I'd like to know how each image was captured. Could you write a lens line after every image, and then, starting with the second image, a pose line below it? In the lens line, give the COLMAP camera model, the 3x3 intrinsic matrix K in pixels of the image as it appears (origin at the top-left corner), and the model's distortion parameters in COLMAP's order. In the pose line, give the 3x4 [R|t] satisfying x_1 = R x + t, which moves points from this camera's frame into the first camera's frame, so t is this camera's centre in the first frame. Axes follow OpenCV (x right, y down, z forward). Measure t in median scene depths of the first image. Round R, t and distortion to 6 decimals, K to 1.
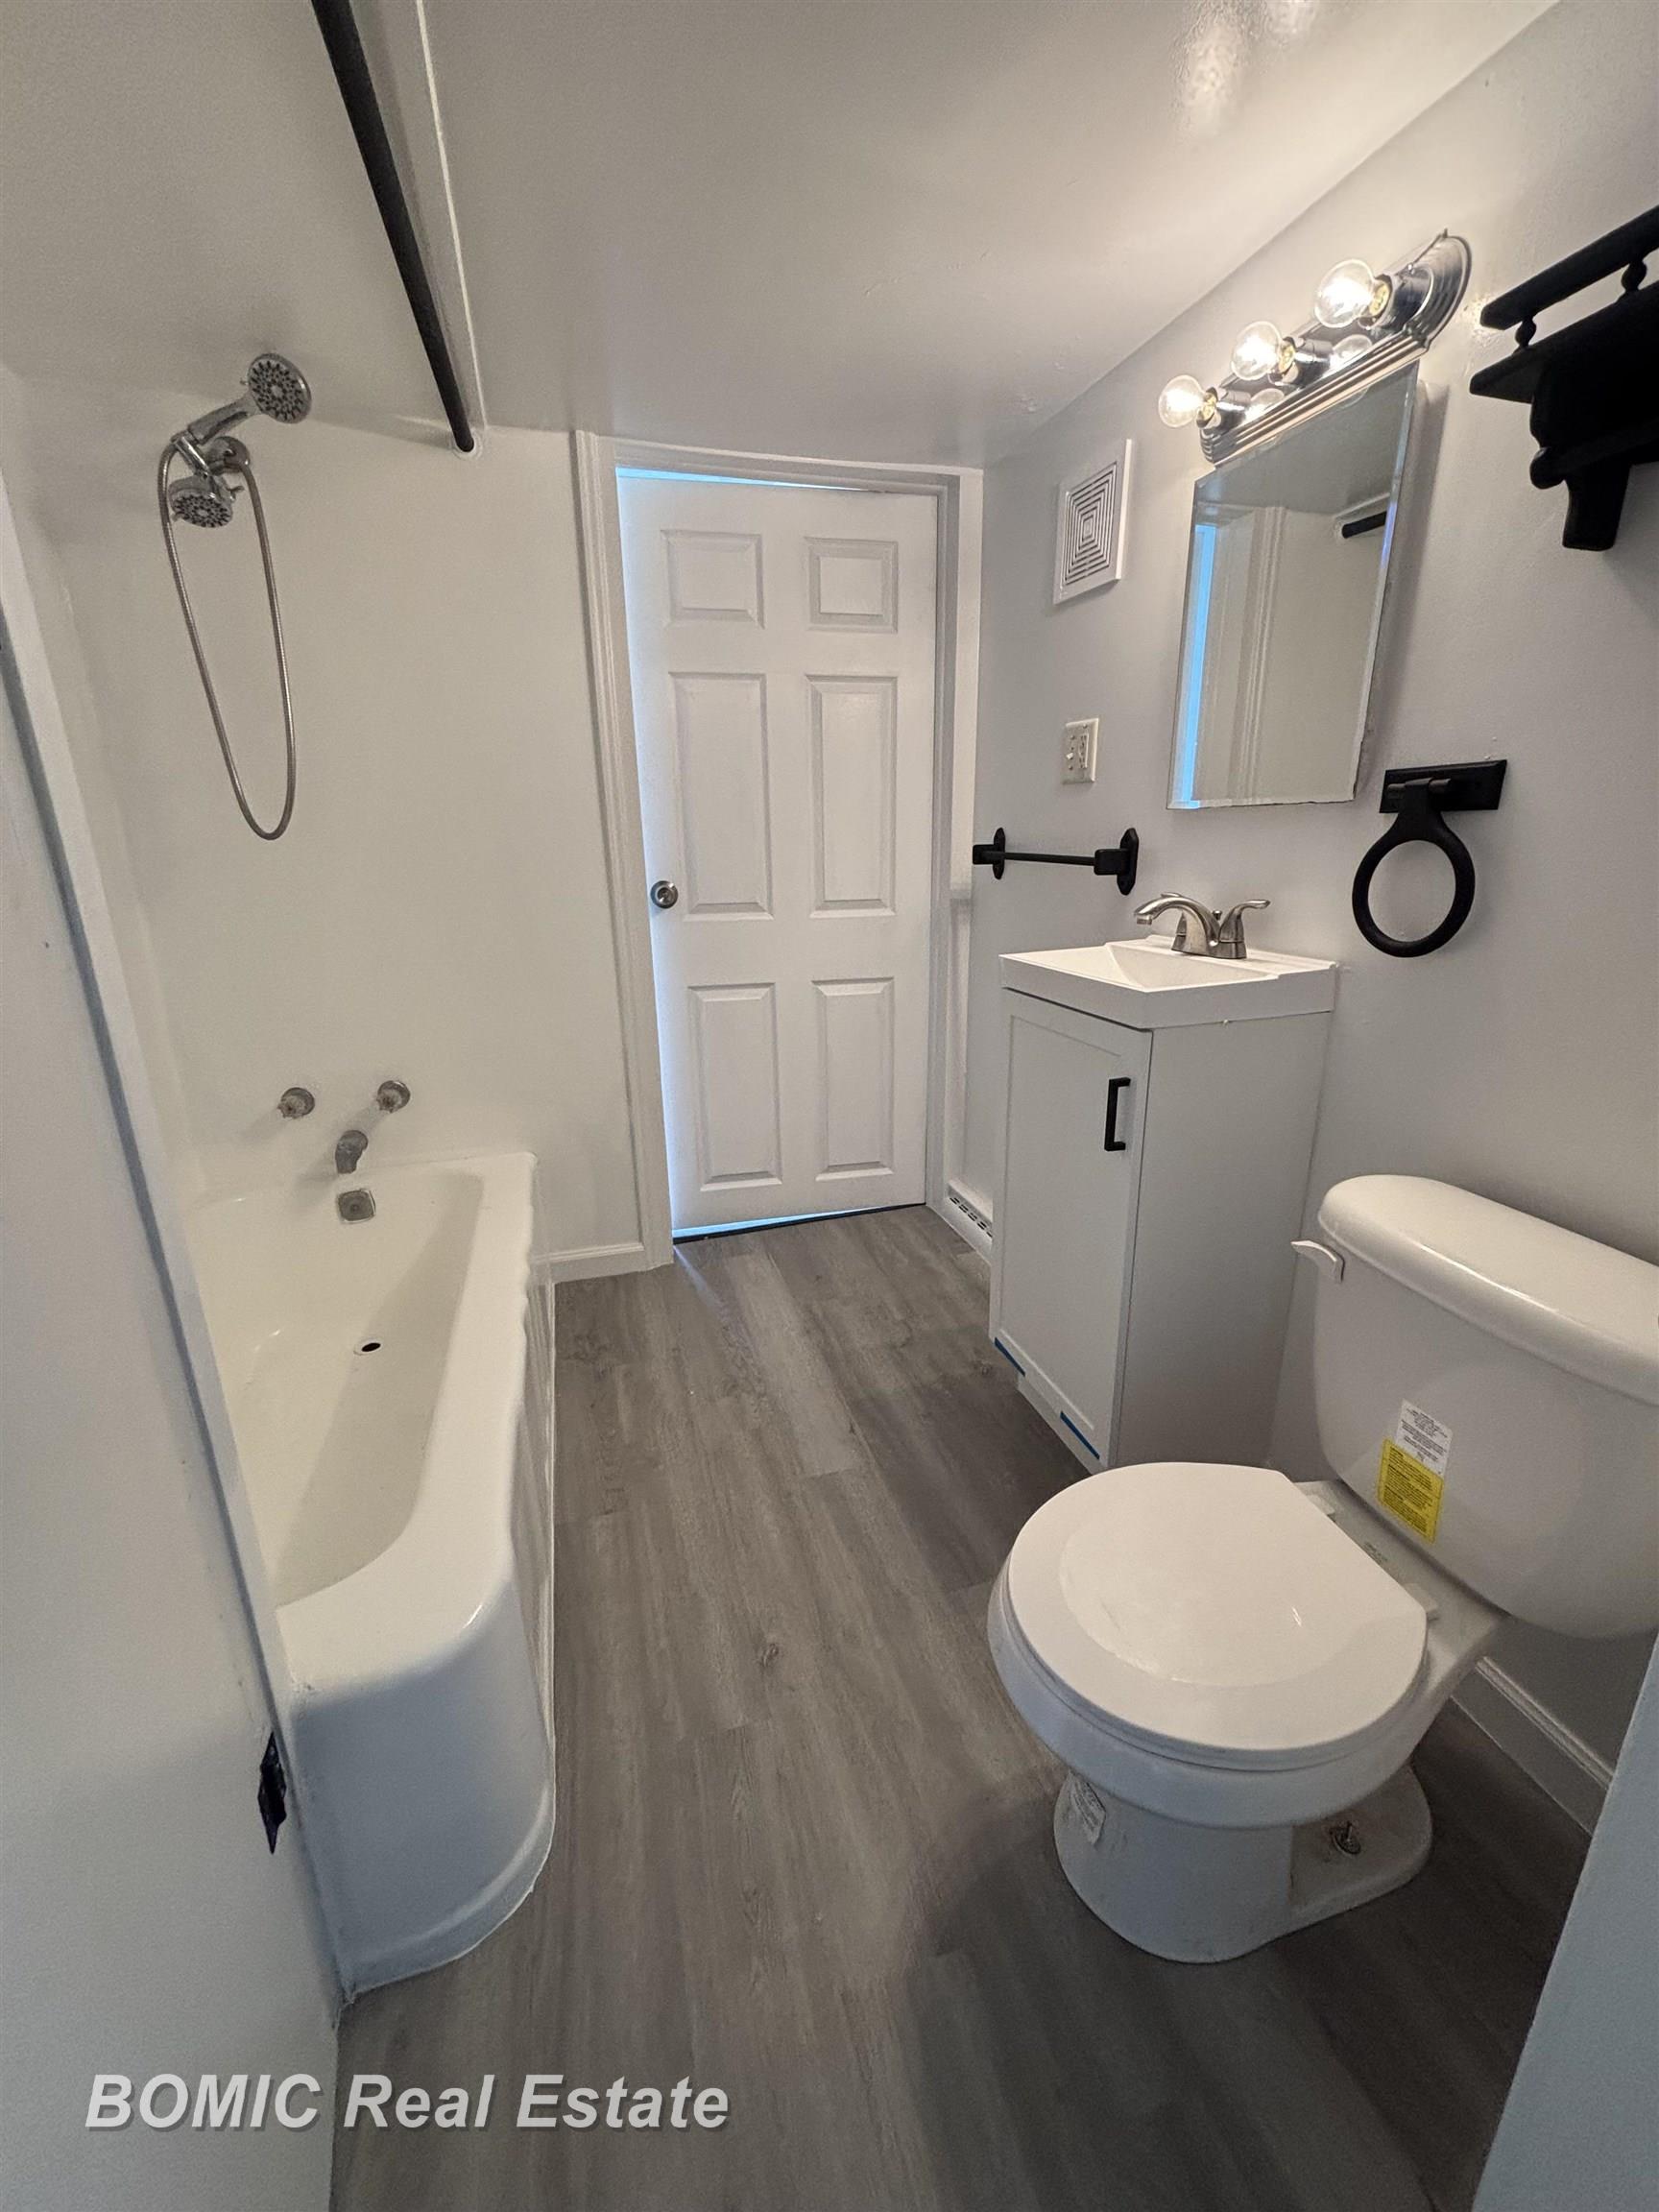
lens RADIAL K [[894.9, 0, 829.5], [0, 894.9, 1106.0], [0, 0, 1]] dist [0.000166, -0.000100]
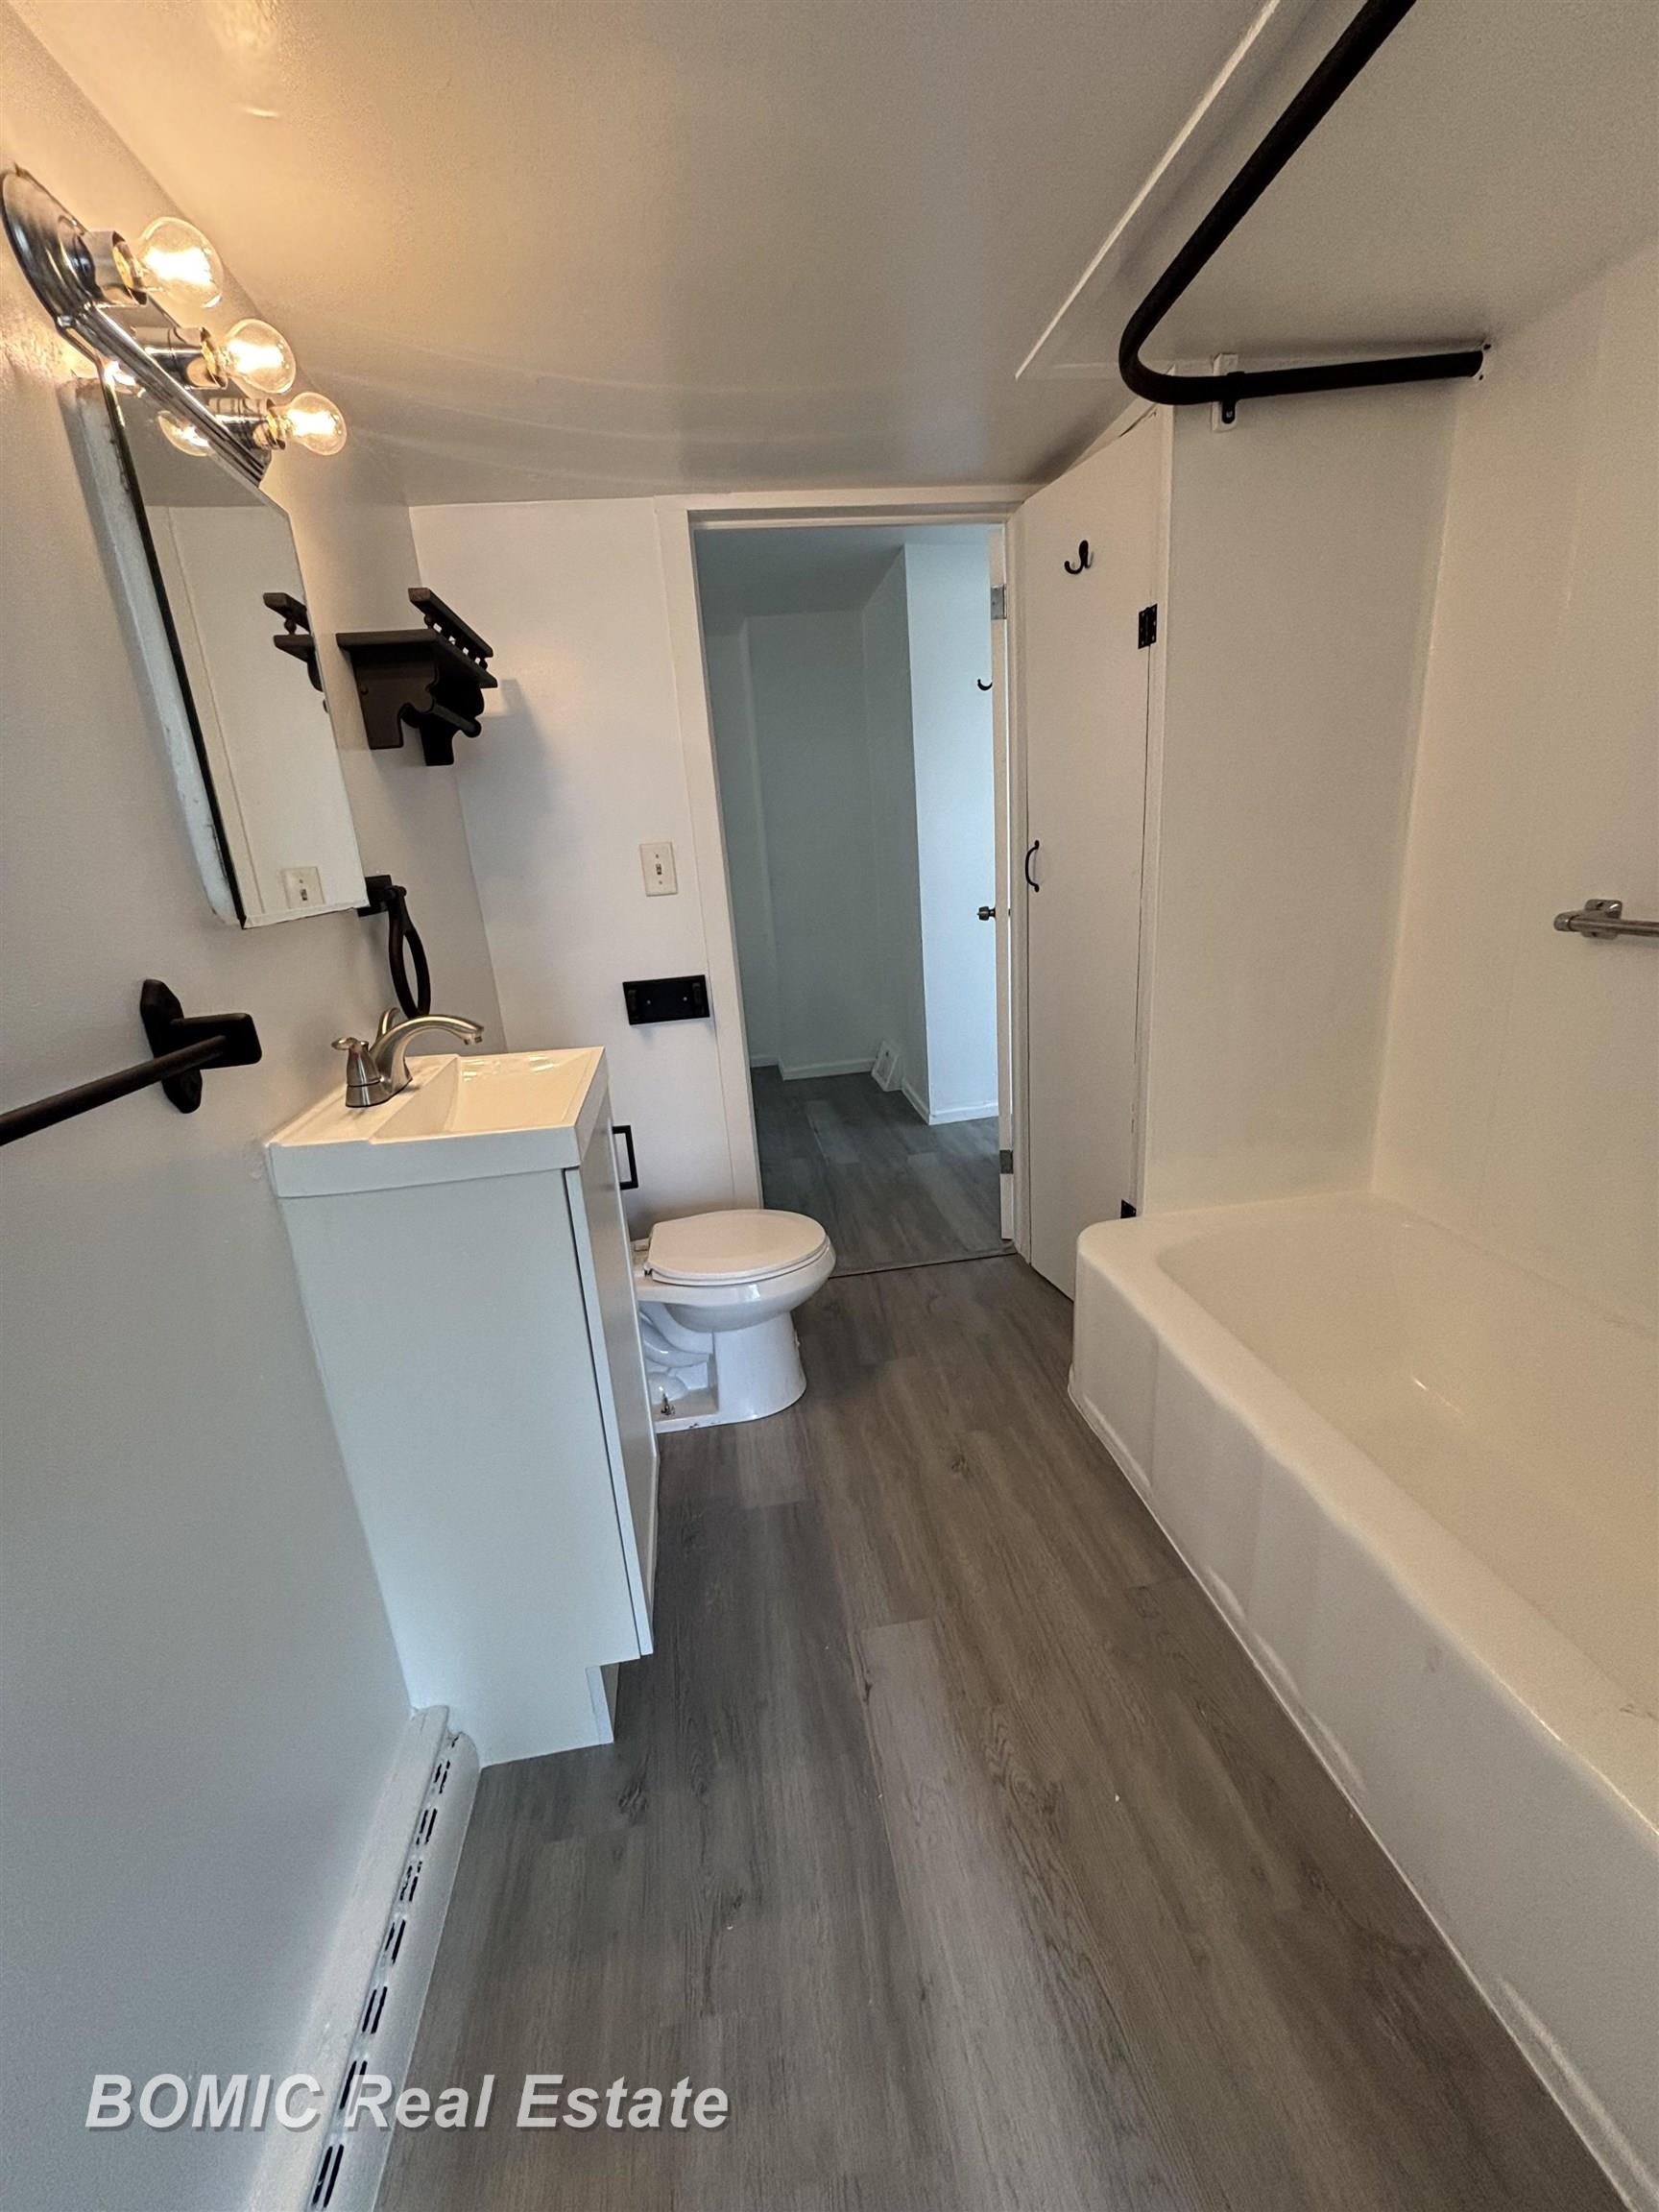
lens RADIAL K [[894.9, 0, 829.5], [0, 894.9, 1106.0], [0, 0, 1]] dist [0.000166, -0.000100]
pose [[-0.986637, 0.041285, 0.157617, -0.091130], [0.122505, 0.825764, 0.550551, -0.511530], [-0.107425, 0.562503, -0.819787, 1.496000]]
